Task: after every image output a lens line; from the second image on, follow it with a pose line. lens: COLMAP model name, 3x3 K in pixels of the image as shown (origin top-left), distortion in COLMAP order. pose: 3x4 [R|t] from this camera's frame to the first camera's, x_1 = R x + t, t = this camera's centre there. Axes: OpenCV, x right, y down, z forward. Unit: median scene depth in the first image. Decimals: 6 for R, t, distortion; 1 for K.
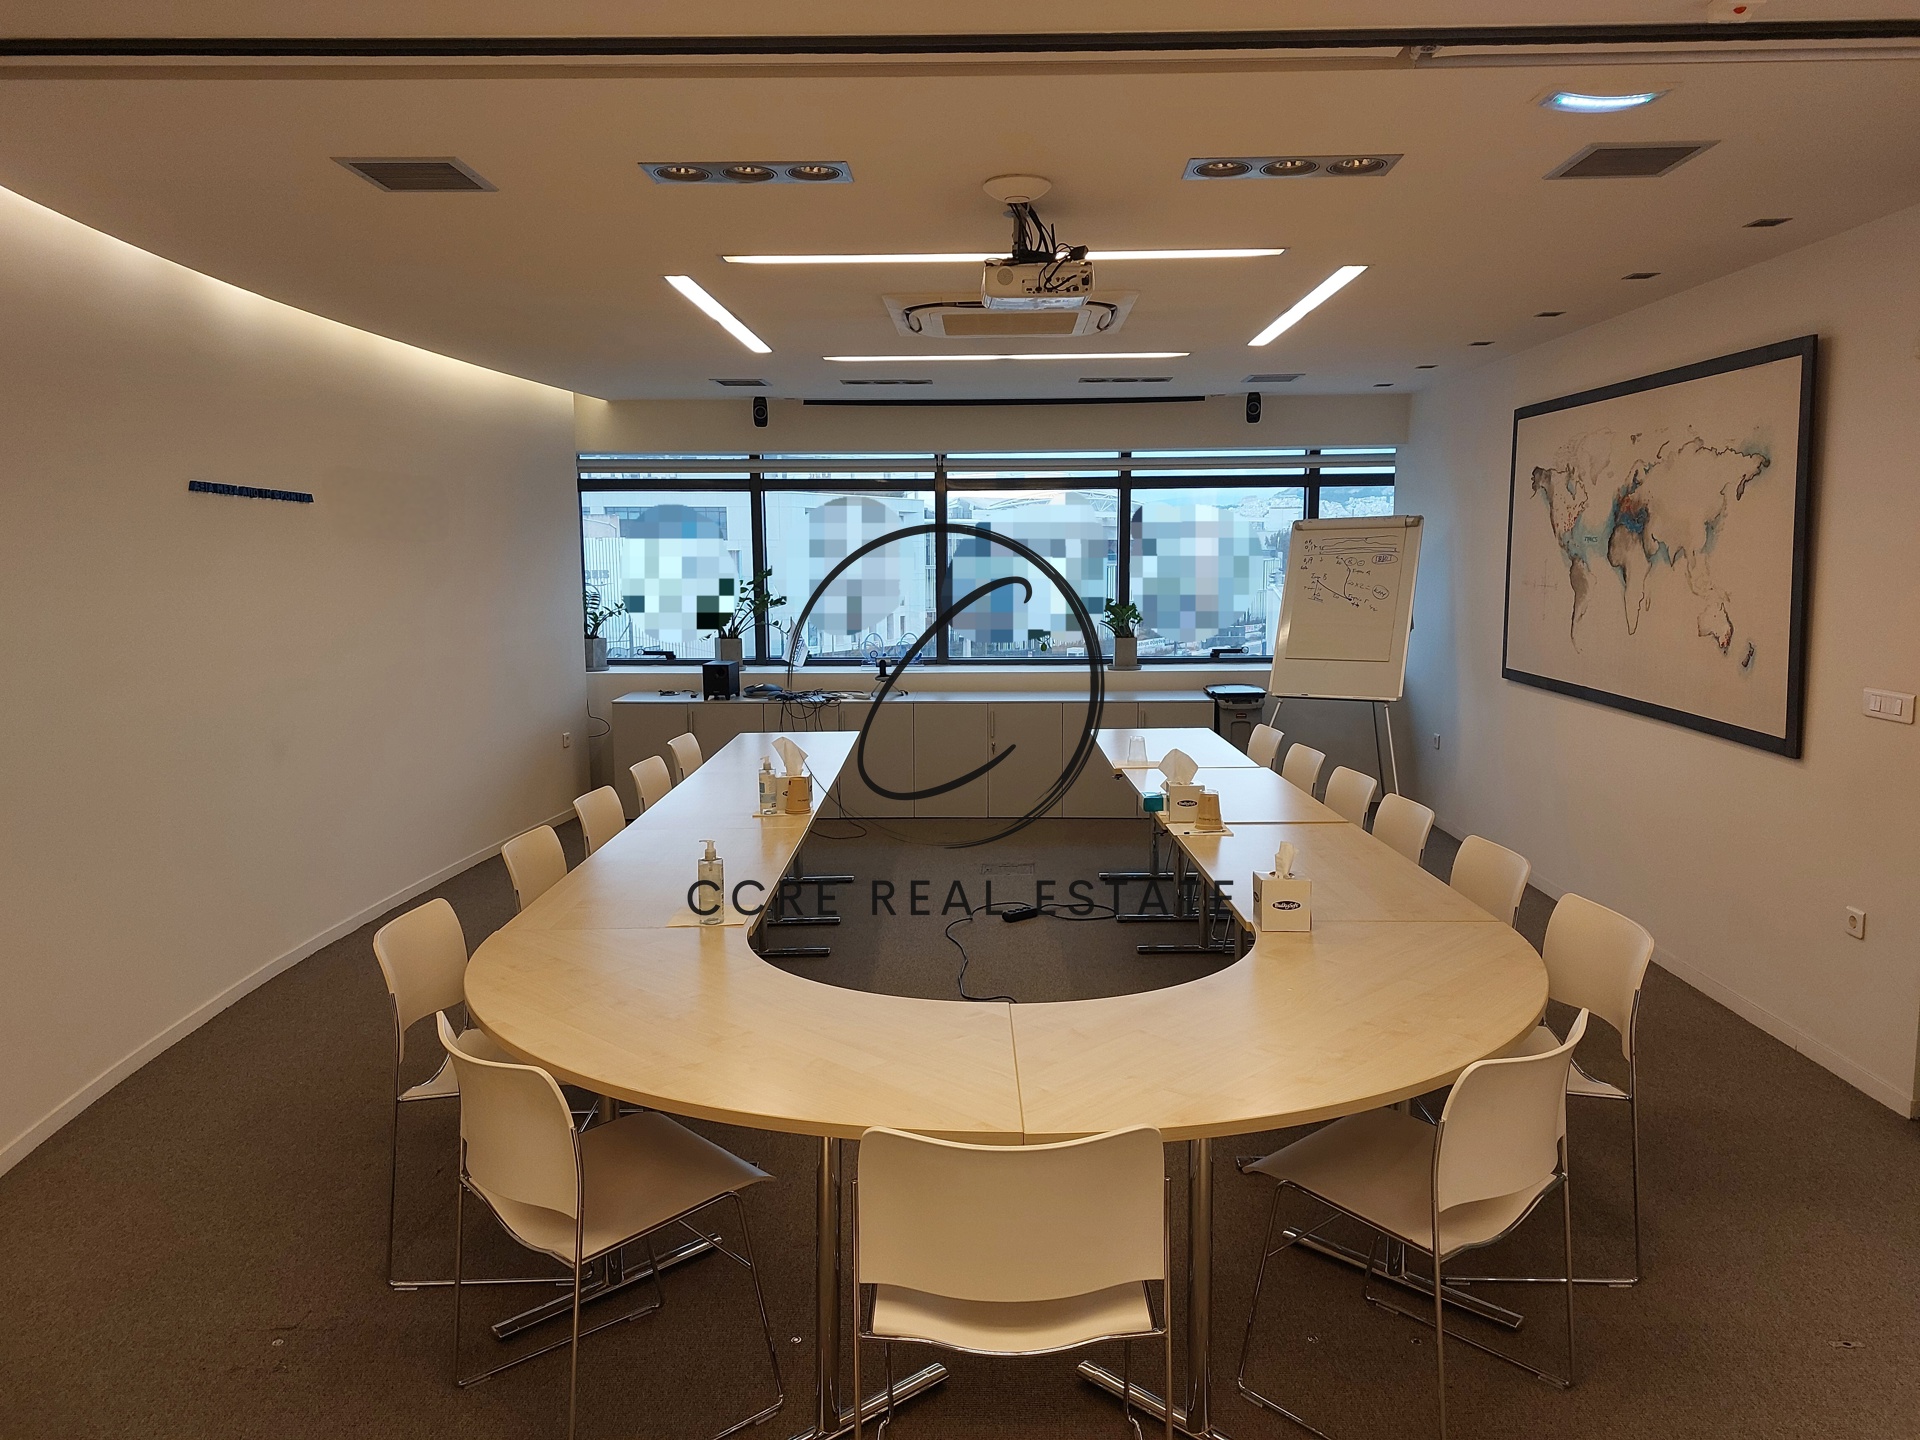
lens RADIAL K [[1415.3, 0, 960.0], [0, 1415.3, 720.0], [0, 0, 1]] dist [0.083487, -0.127581]
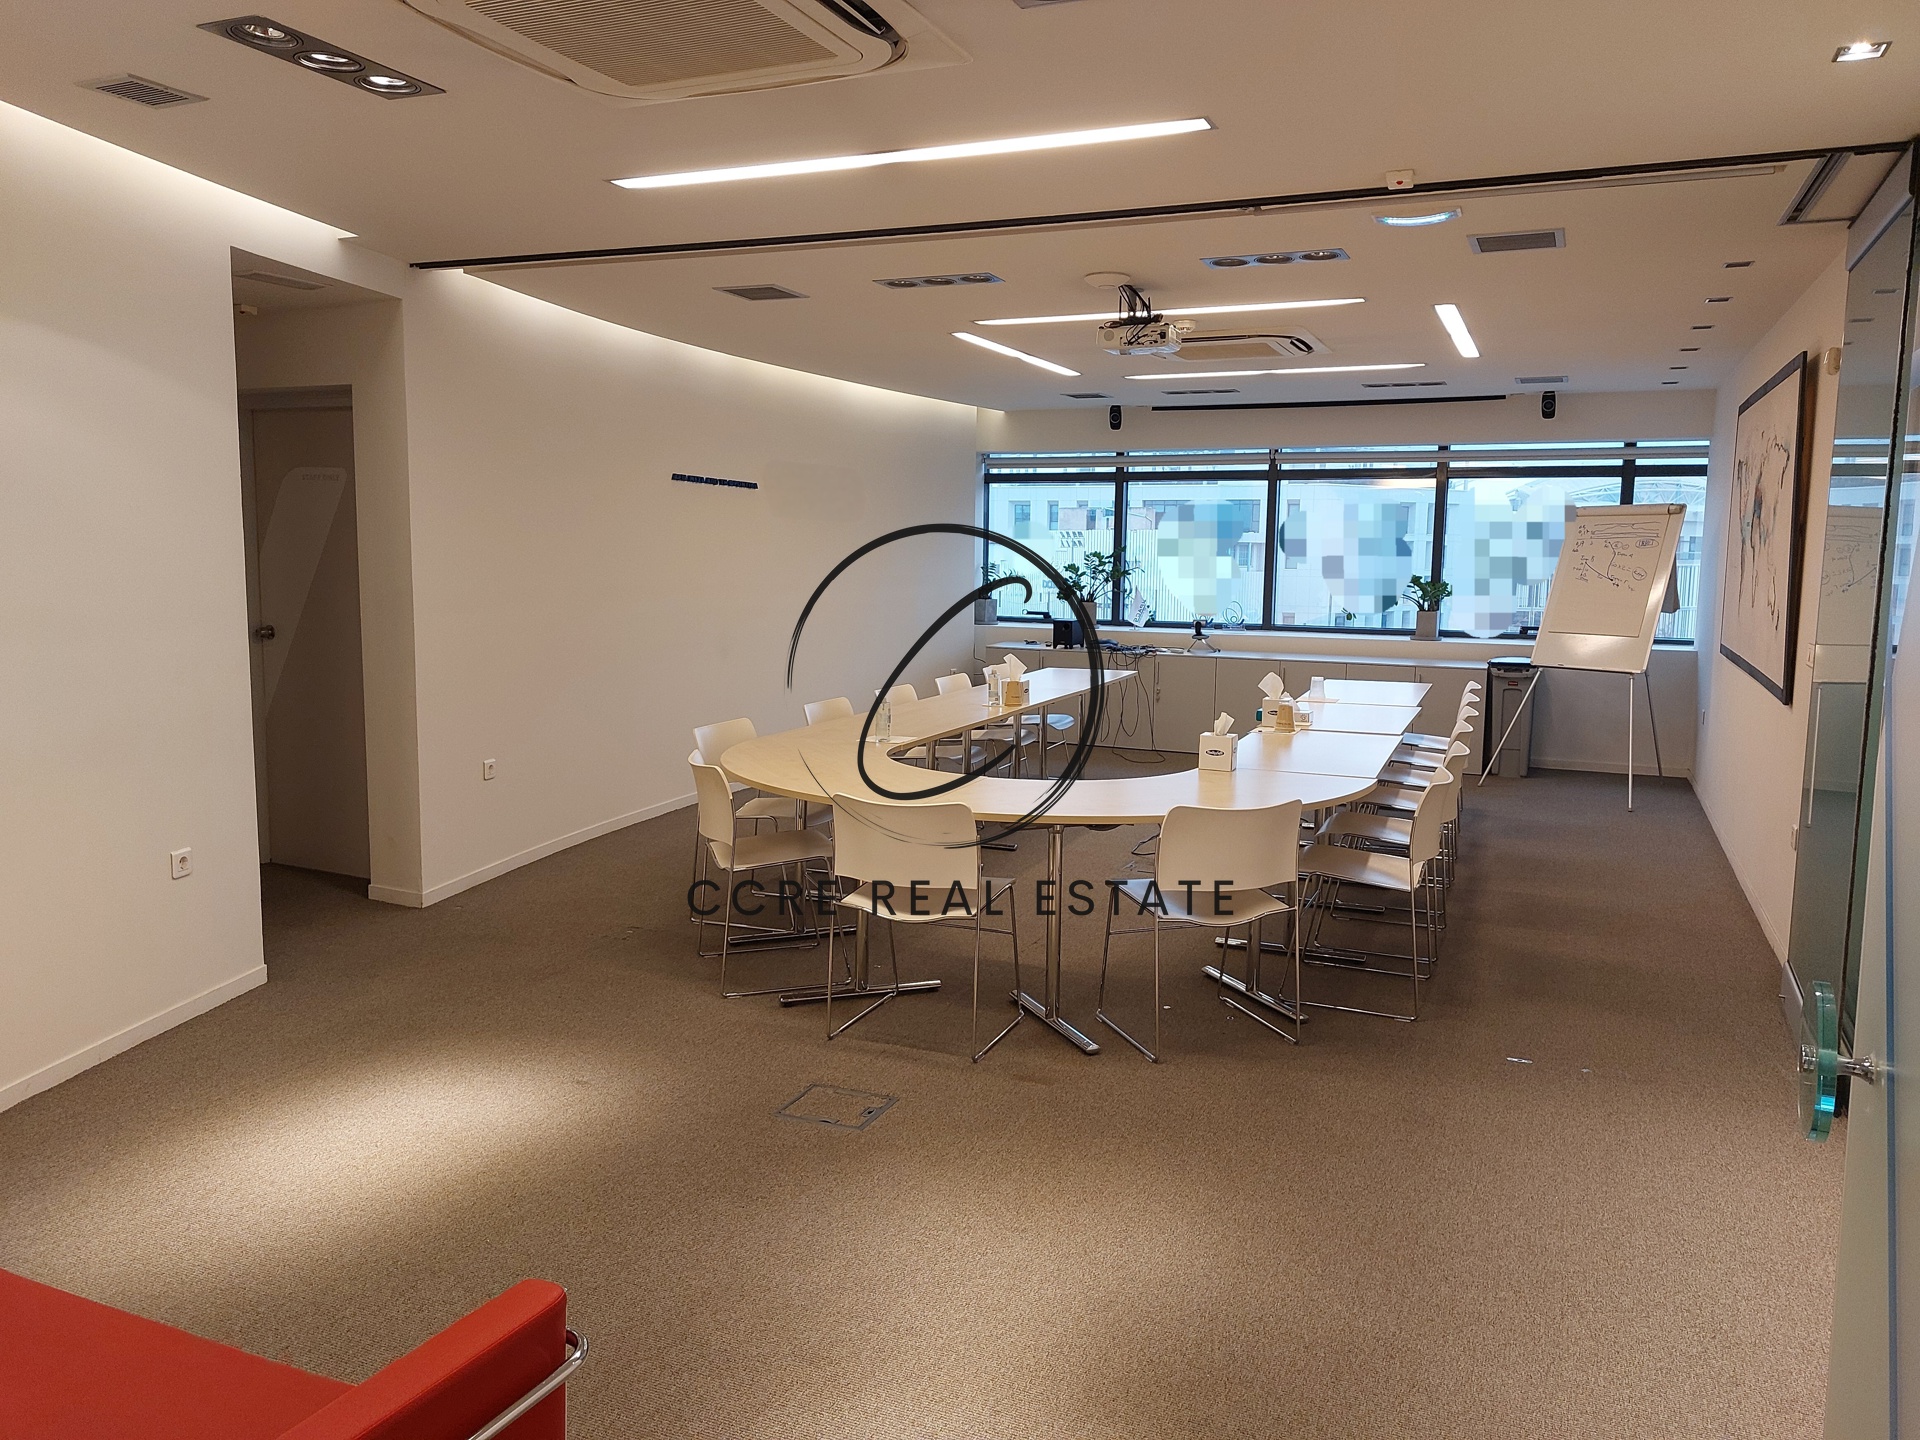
lens RADIAL K [[1431.9, 0, 960.0], [0, 1431.9, 720.0], [0, 0, 1]] dist [0.214239, -0.424783]
pose [[0.926501, 0.065613, -0.370529, 0.216133], [-0.064741, 0.997792, 0.014804, 0.035352], [0.370682, 0.010272, 0.928703, -0.213455]]
